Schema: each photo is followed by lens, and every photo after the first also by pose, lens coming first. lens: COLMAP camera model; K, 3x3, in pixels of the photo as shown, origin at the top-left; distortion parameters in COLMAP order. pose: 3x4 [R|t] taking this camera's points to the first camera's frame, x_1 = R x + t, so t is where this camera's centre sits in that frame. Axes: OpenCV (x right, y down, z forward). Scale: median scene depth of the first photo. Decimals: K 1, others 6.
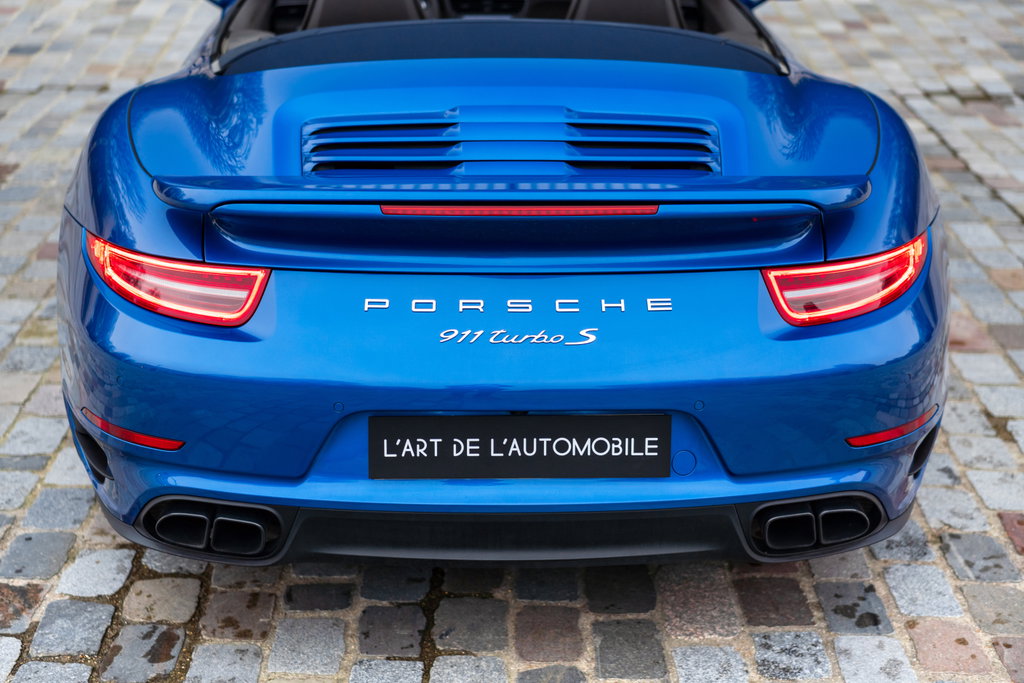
lens RADIAL K [[1653.2, 0, 512.0], [0, 1653.2, 341.5], [0, 0, 1]] dist [0.018756, -0.067750]
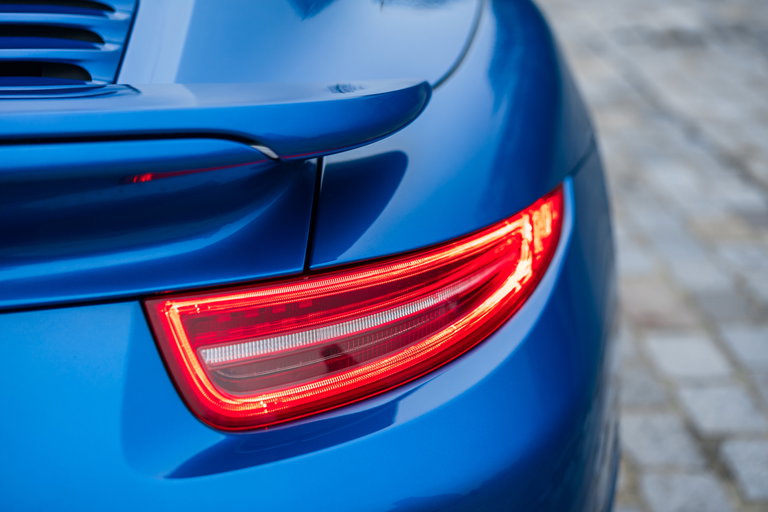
lens RADIAL K [[1239.9, 0, 384.0], [0, 1239.9, 256.0], [0, 0, 1]] dist [0.018756, -0.067750]
pose [[0.998588, -0.040121, 0.034832, 0.187604], [0.040407, 0.999155, -0.007543, -0.046270], [-0.034500, 0.008940, 0.999365, 0.634342]]
